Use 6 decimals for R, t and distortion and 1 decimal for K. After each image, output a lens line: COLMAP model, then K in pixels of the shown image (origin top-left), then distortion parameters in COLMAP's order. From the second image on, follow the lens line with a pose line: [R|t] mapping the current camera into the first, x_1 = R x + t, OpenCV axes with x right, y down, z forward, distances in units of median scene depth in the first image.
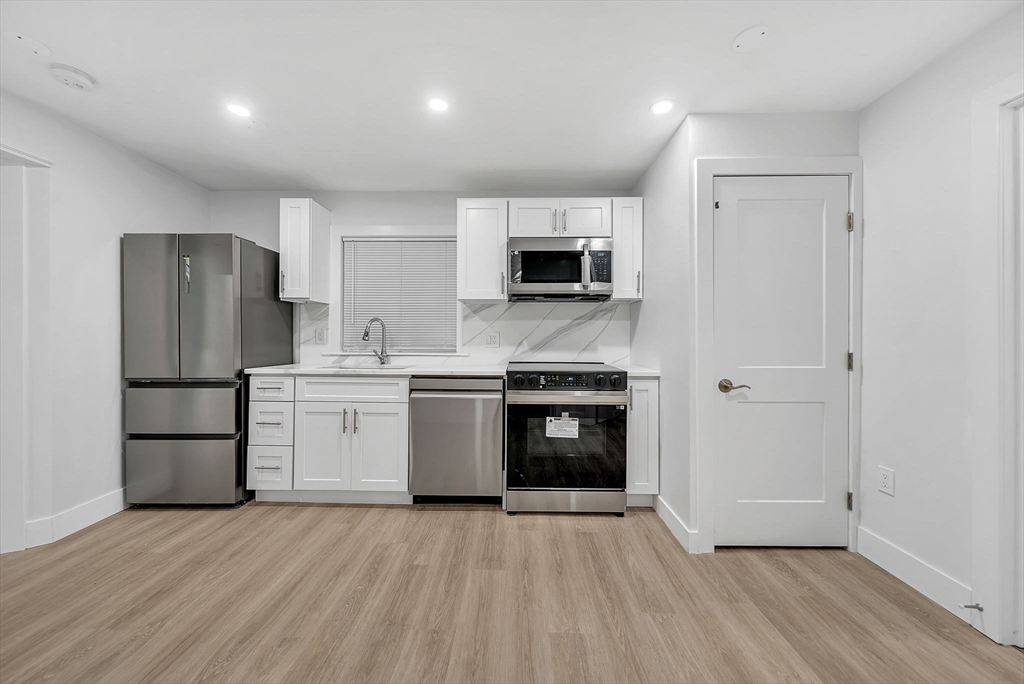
lens RADIAL K [[365.8, 0, 512.9], [0, 365.8, 337.4], [0, 0, 1]] dist [-0.003576, -0.000709]
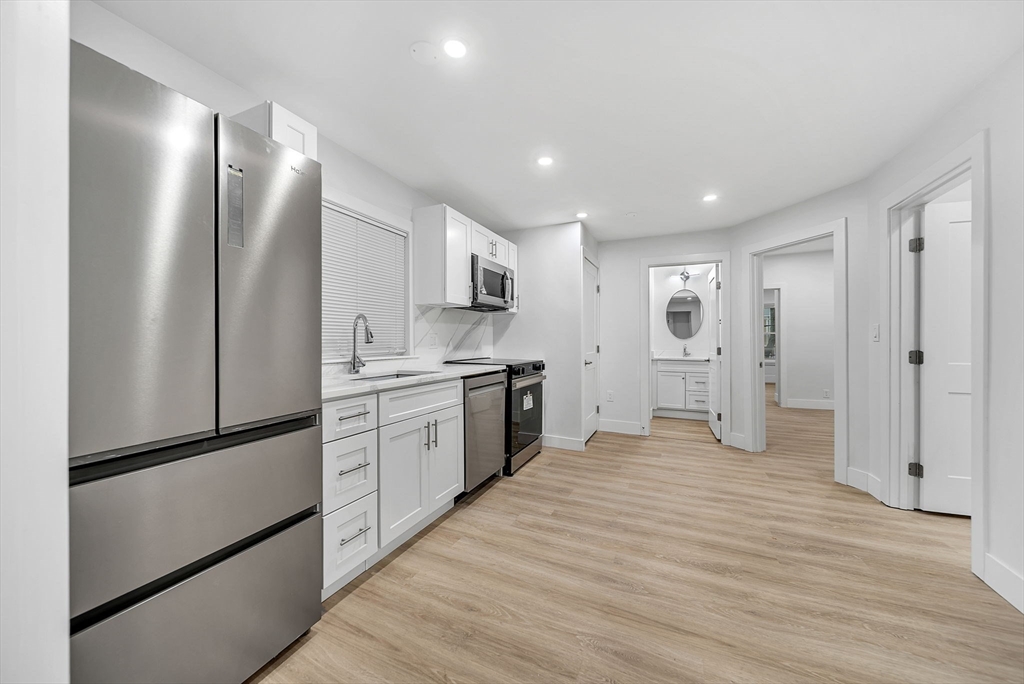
lens RADIAL K [[365.8, 0, 516.8], [0, 365.8, 339.1], [0, 0, 1]] dist [-0.003576, -0.000709]
pose [[0.391234, -0.001848, 0.920290, -1.171197], [0.001212, 0.999998, 0.001493, -0.001092], [-0.920291, 0.000531, 0.391235, 0.468605]]
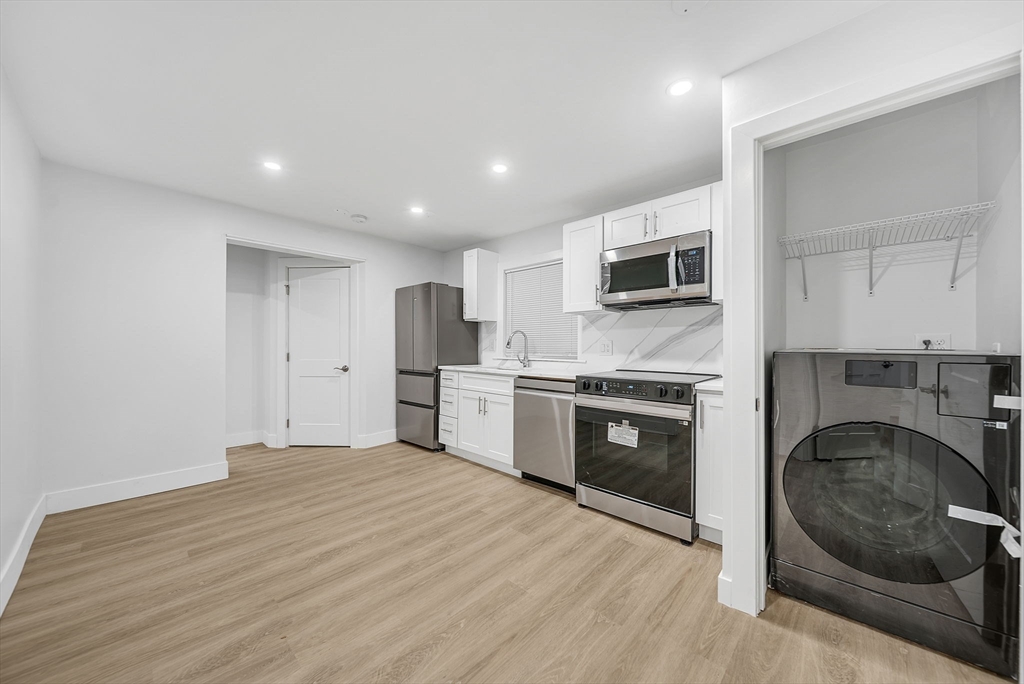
lens RADIAL K [[365.8, 0, 511.7], [0, 365.8, 346.6], [0, 0, 1]] dist [-0.003576, -0.000709]
pose [[0.735618, -0.000784, -0.677397, 0.579577], [0.000053, 0.999999, -0.001100, 0.004270], [0.677397, 0.000773, 0.735617, 0.049706]]
